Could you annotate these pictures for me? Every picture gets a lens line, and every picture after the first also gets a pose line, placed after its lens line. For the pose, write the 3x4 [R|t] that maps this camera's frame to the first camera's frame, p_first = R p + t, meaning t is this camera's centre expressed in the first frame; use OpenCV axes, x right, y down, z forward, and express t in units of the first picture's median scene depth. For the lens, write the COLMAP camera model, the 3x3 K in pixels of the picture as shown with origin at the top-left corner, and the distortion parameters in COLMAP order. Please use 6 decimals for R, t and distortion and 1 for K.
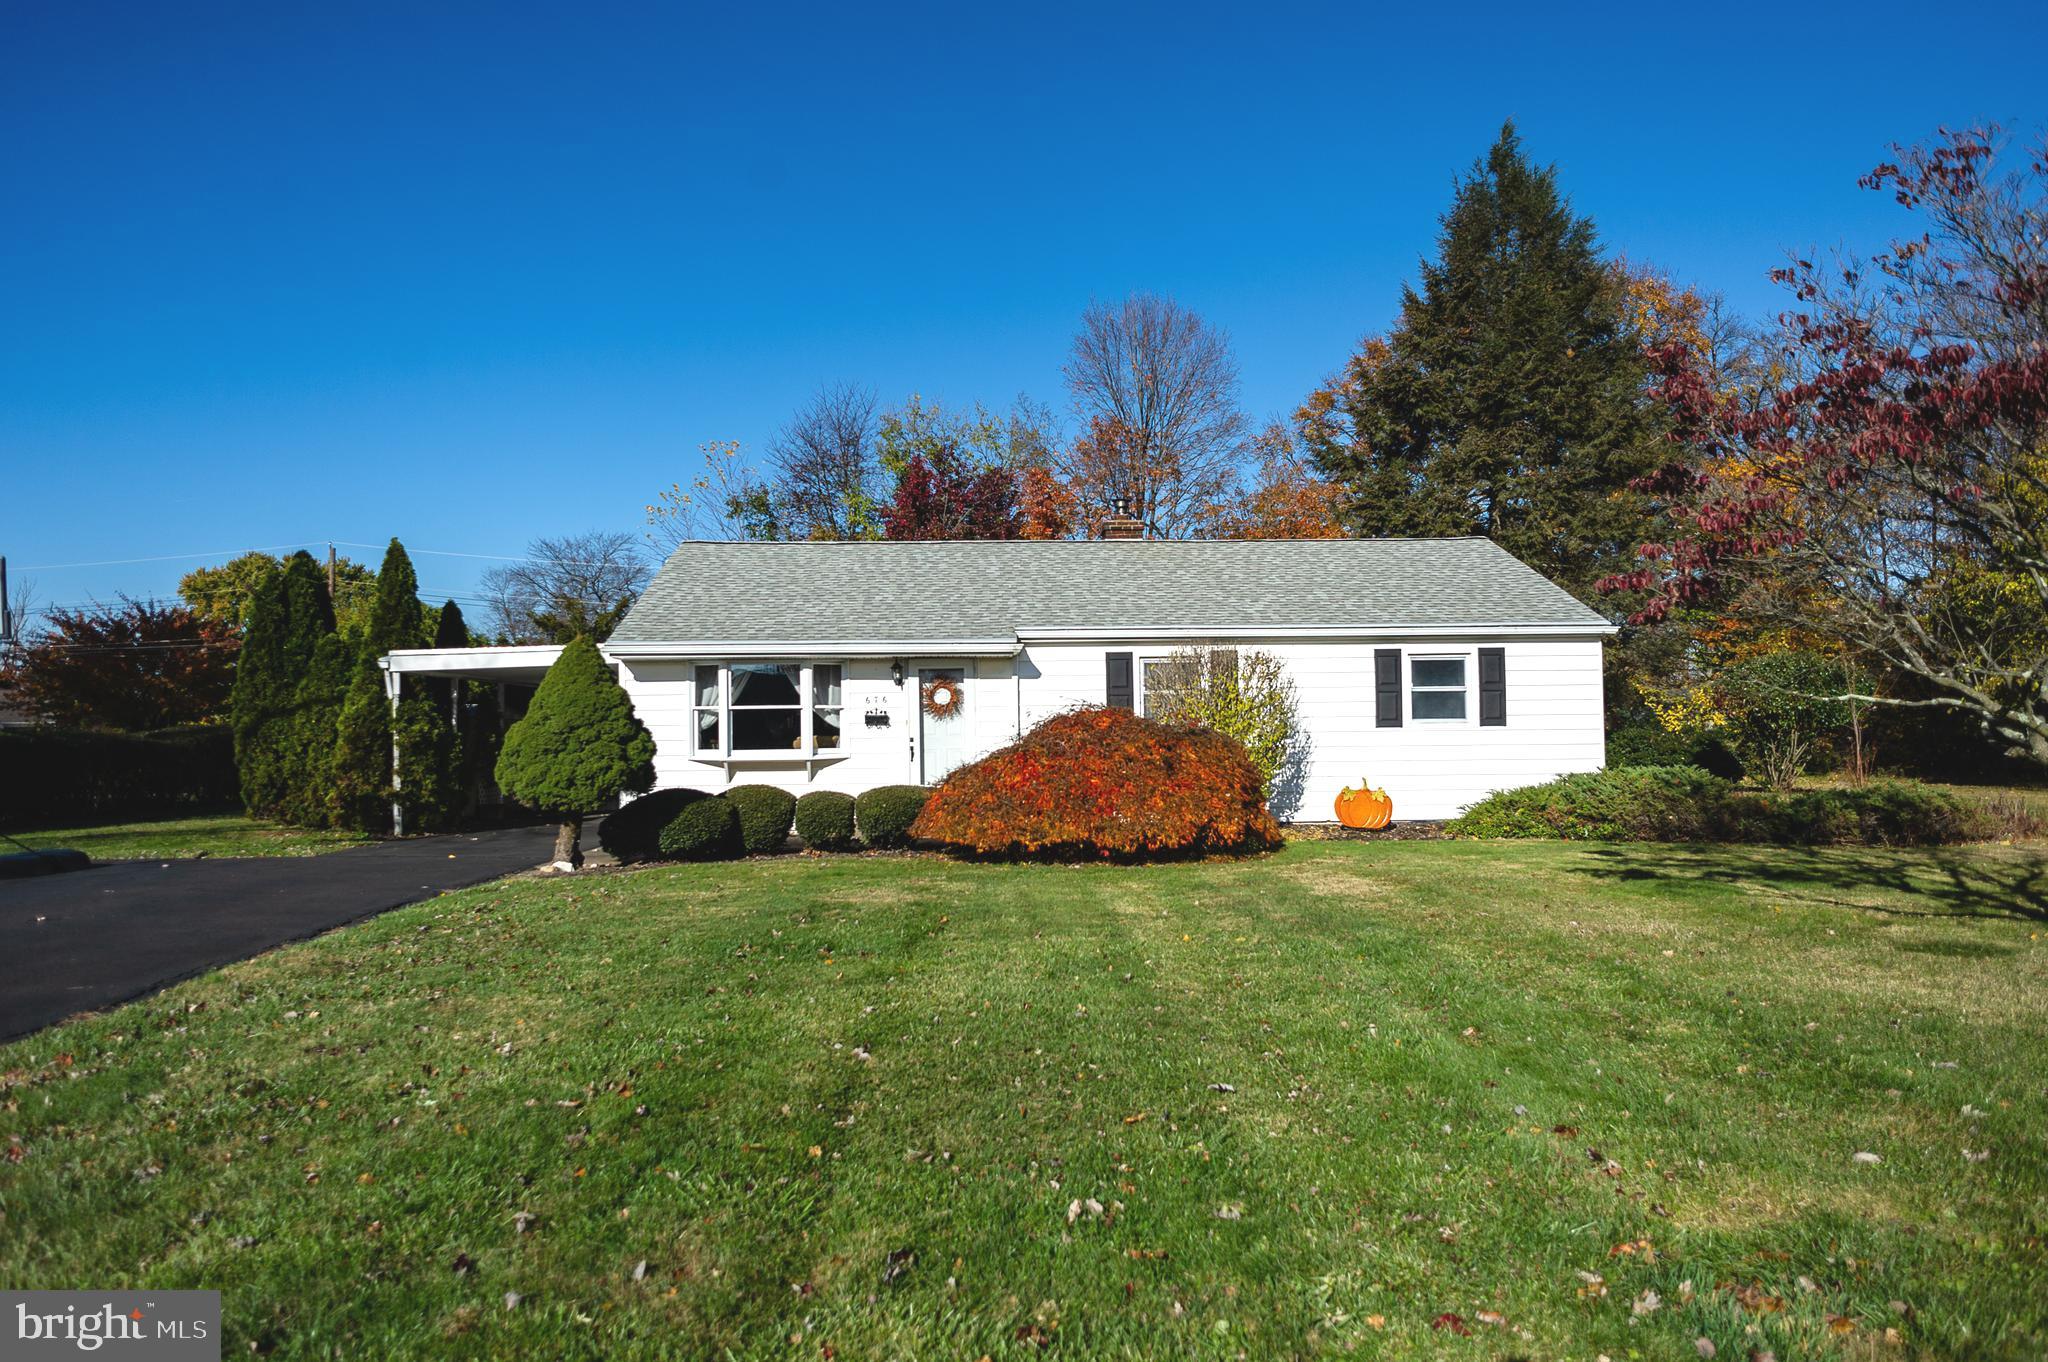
lens RADIAL K [[1410.5, 0, 1024.0], [0, 1410.5, 681.0], [0, 0, 1]] dist [0.029706, 0.001621]
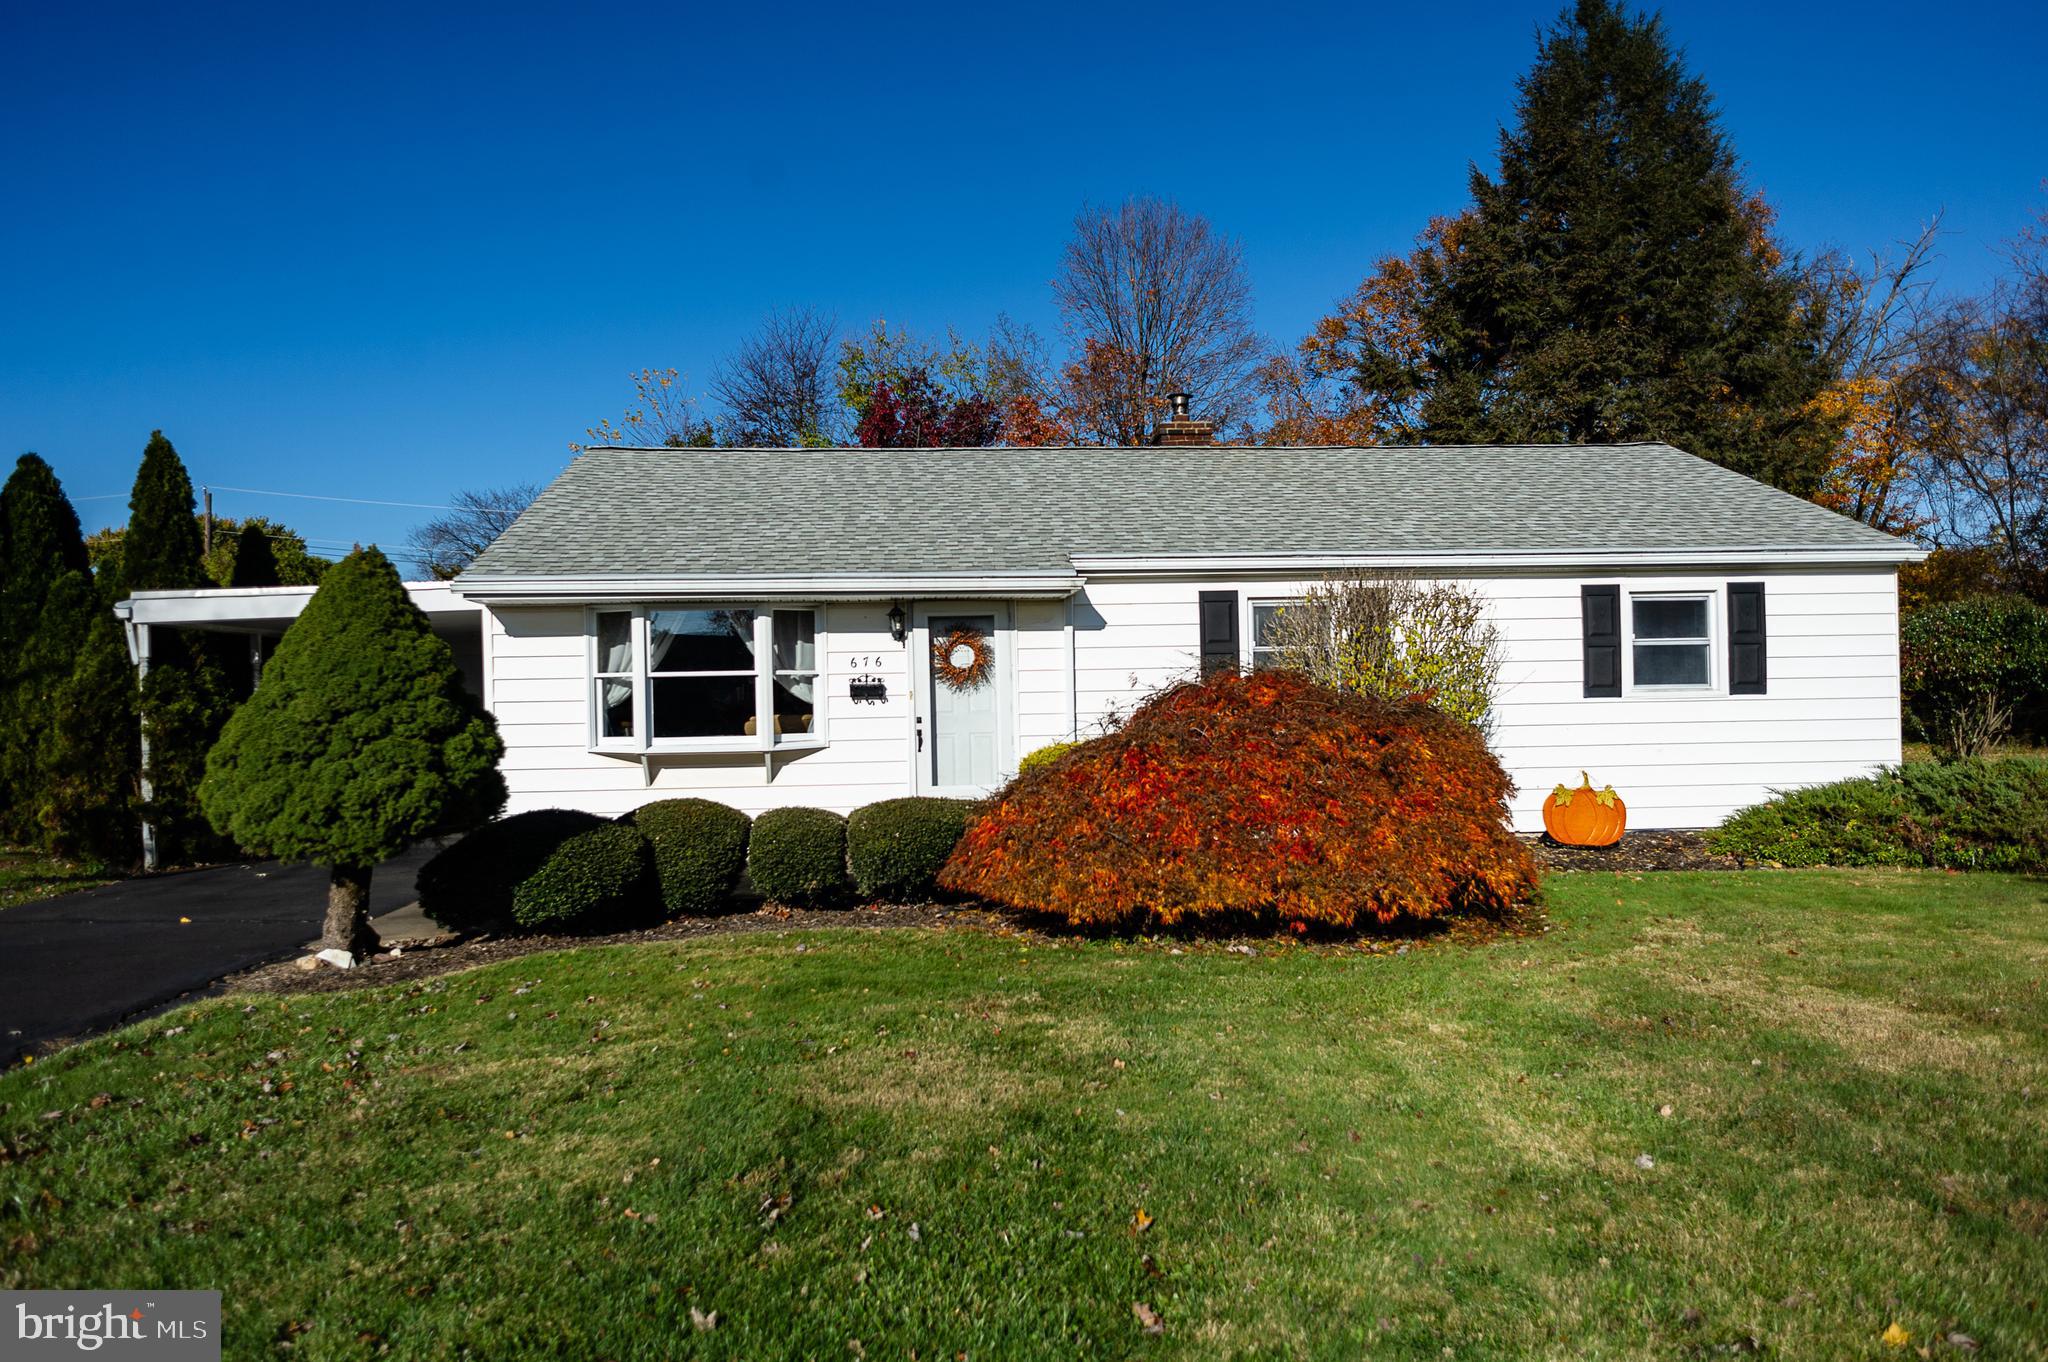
lens RADIAL K [[1410.5, 0, 1024.0], [0, 1410.5, 681.0], [0, 0, 1]] dist [0.029706, 0.001621]
pose [[0.999416, -0.006256, 0.033607, -0.051126], [0.005420, 0.999675, 0.024911, 0.005938], [-0.033752, -0.024715, 0.999125, 0.313103]]
